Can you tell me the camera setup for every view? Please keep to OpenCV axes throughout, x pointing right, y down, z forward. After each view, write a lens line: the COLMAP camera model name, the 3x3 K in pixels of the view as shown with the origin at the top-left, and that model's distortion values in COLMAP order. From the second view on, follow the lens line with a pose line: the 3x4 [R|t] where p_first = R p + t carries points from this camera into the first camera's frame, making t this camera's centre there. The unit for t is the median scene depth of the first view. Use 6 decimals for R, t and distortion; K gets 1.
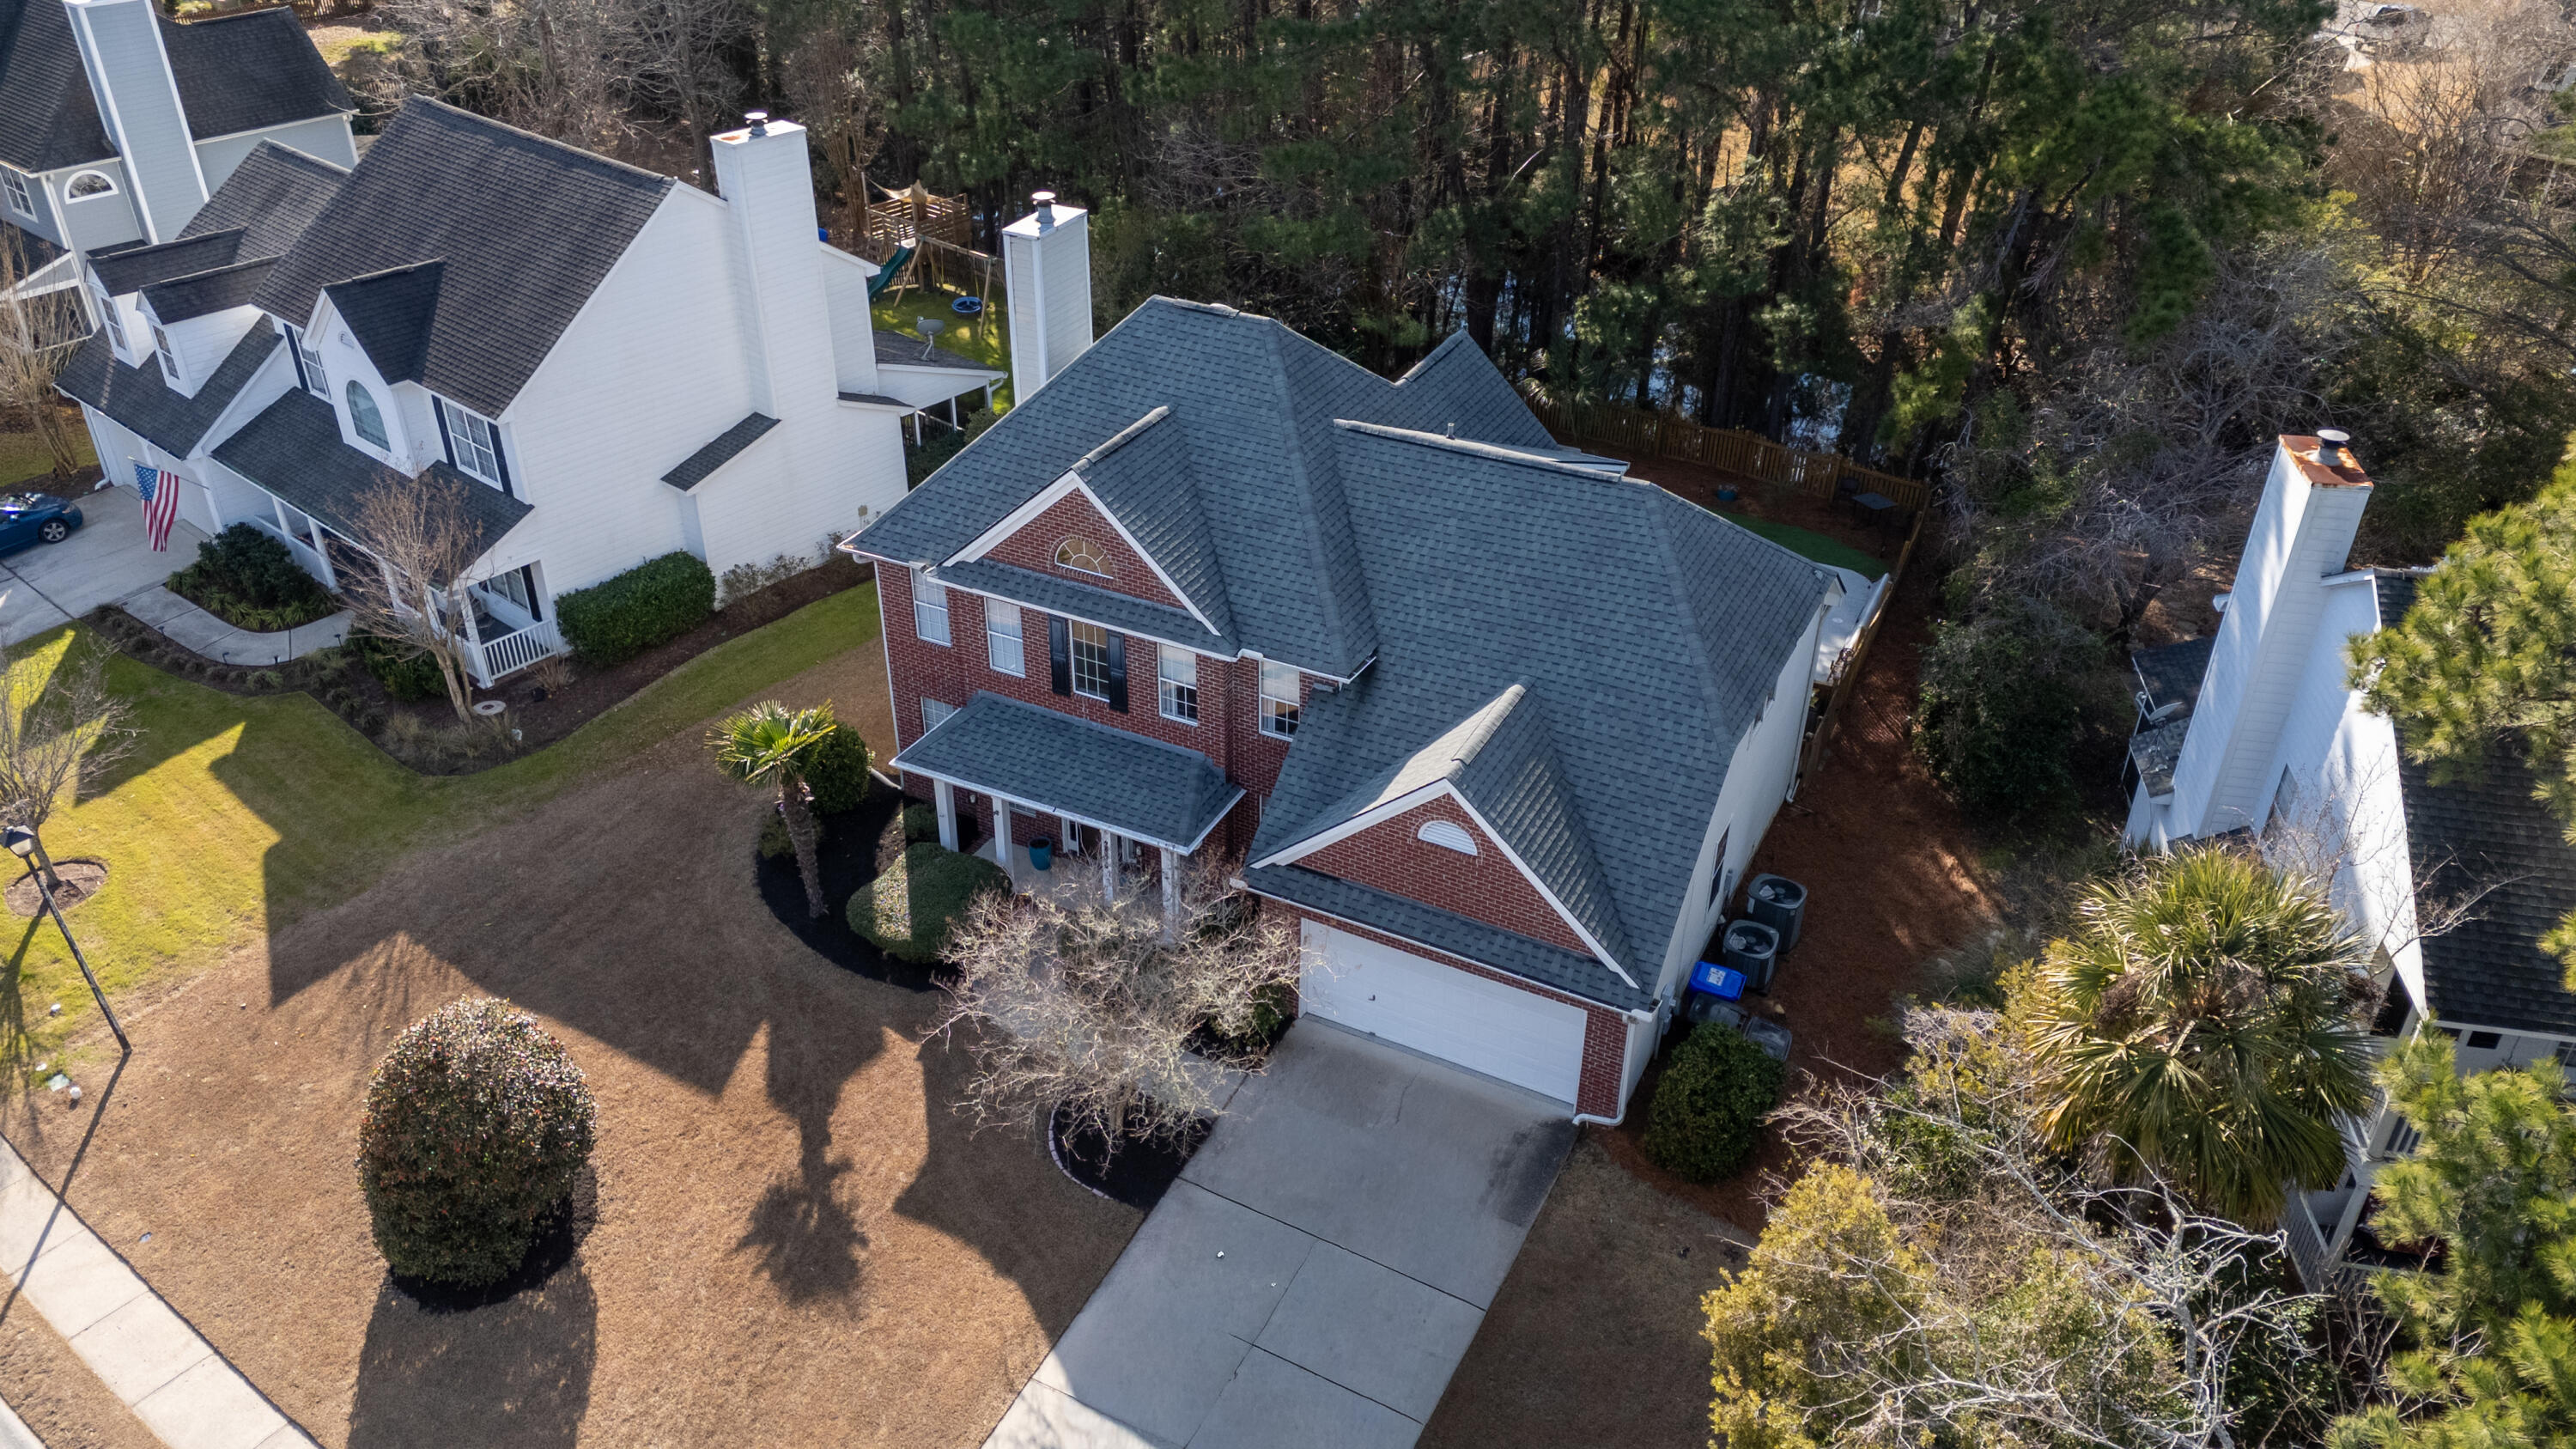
lens RADIAL K [[1903.3, 0, 1288.0], [0, 1903.3, 724.5], [0, 0, 1]] dist [0.024590, -0.000469]
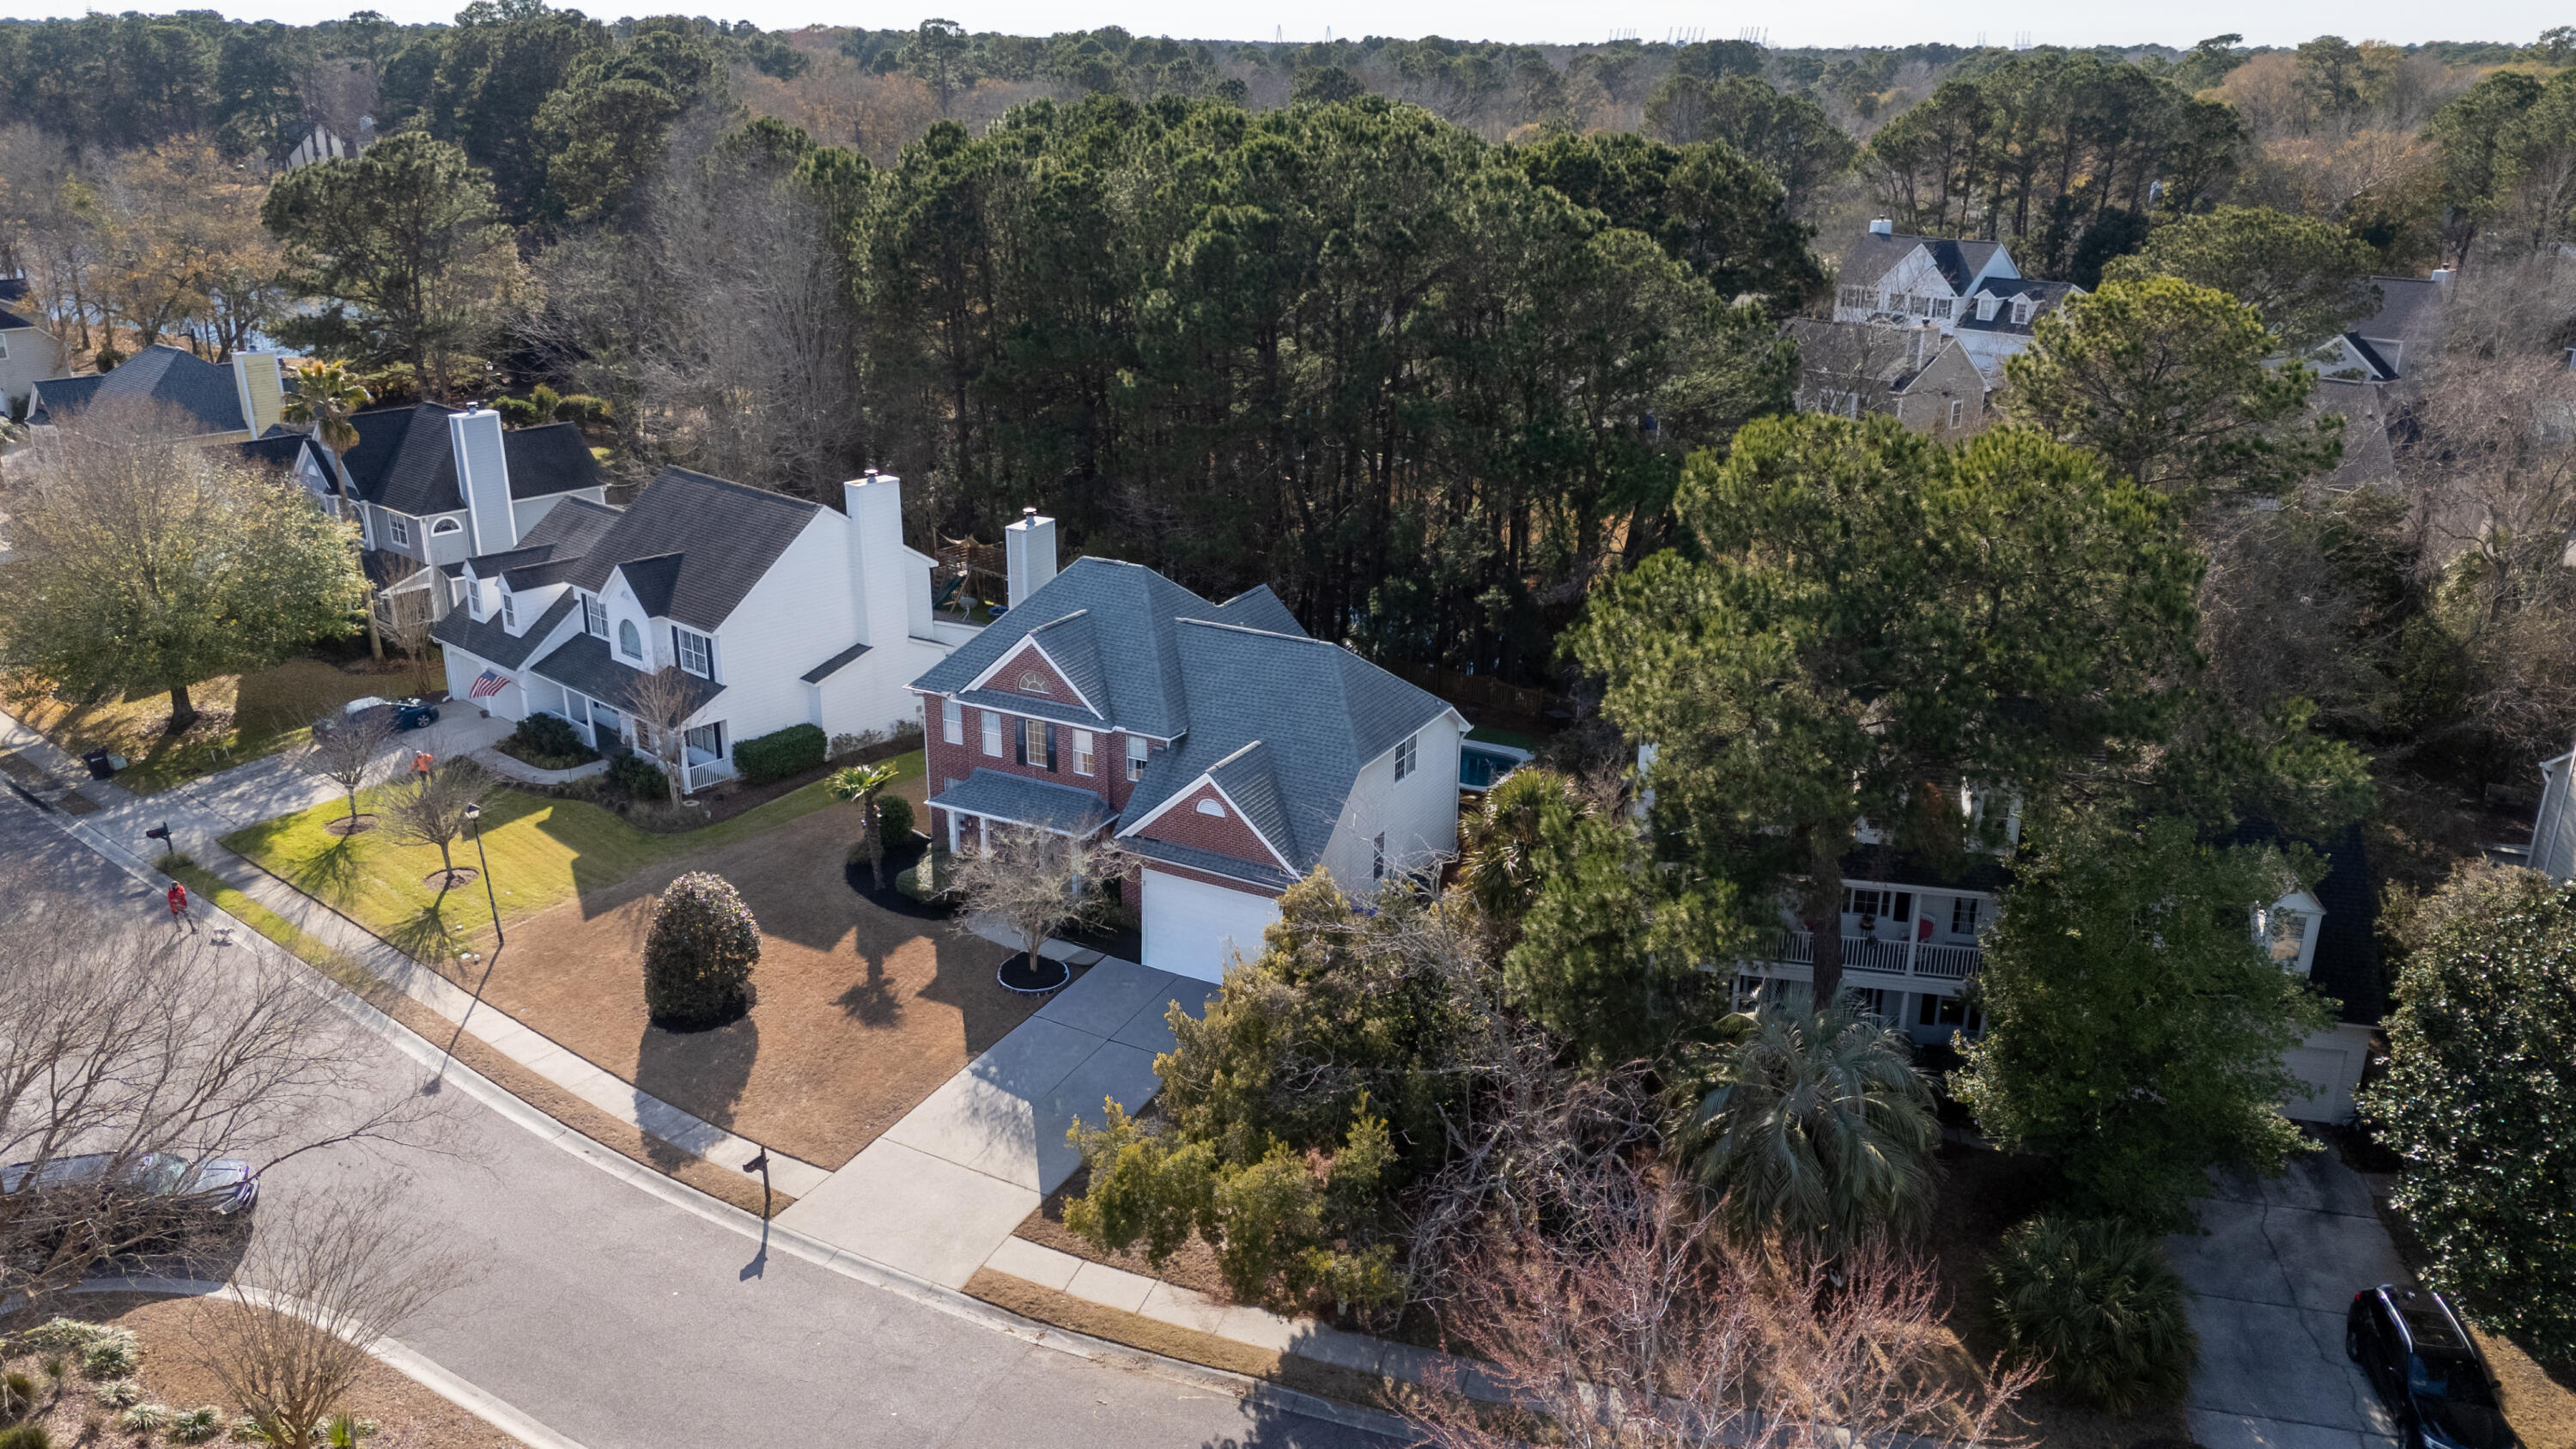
lens RADIAL K [[1903.3, 0, 1288.0], [0, 1903.3, 724.5], [0, 0, 1]] dist [0.024590, -0.000469]
pose [[0.999473, 0.006089, -0.031881, 0.158492], [-0.012864, 0.976119, -0.216857, 0.279164], [0.029799, 0.217152, 0.975683, -0.632433]]
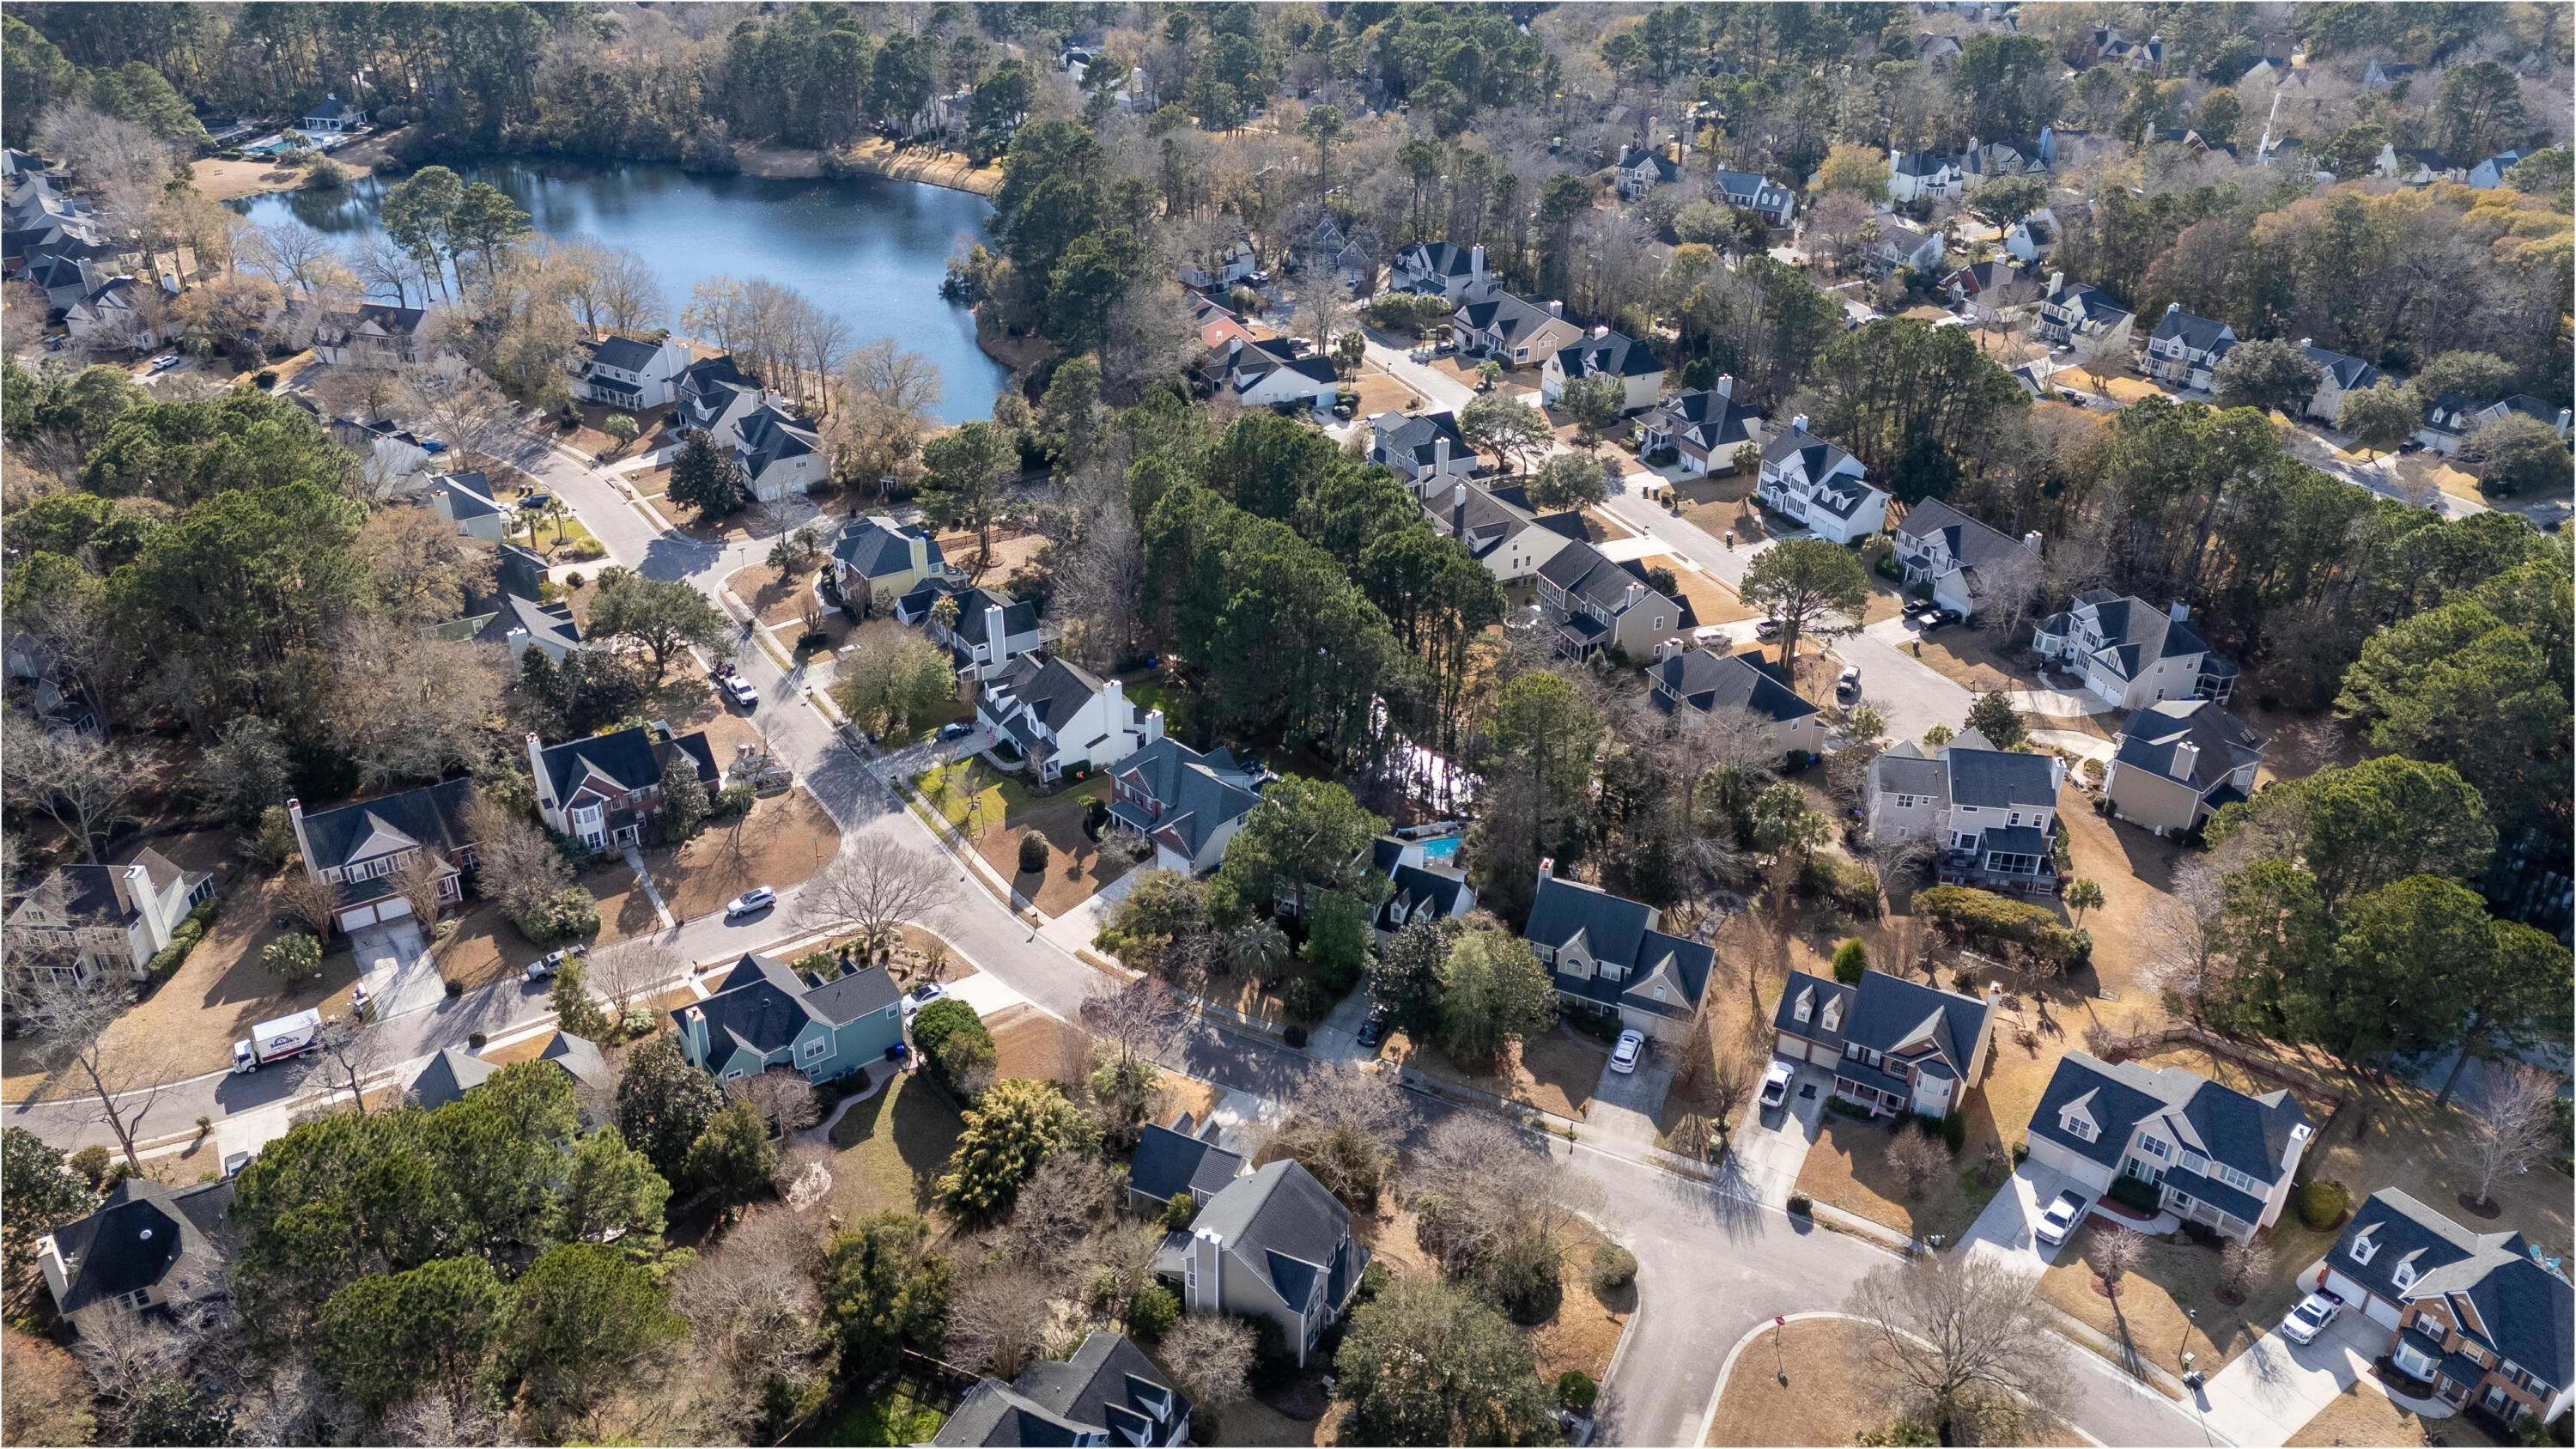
lens RADIAL K [[1903.3, 0, 1288.0], [0, 1903.3, 724.5], [0, 0, 1]] dist [0.024590, -0.000469]
pose [[0.951631, 0.148747, -0.268836, 1.574483], [-0.161826, 0.986449, -0.027035, -0.140295], [0.261171, 0.069232, 0.962807, -3.818609]]
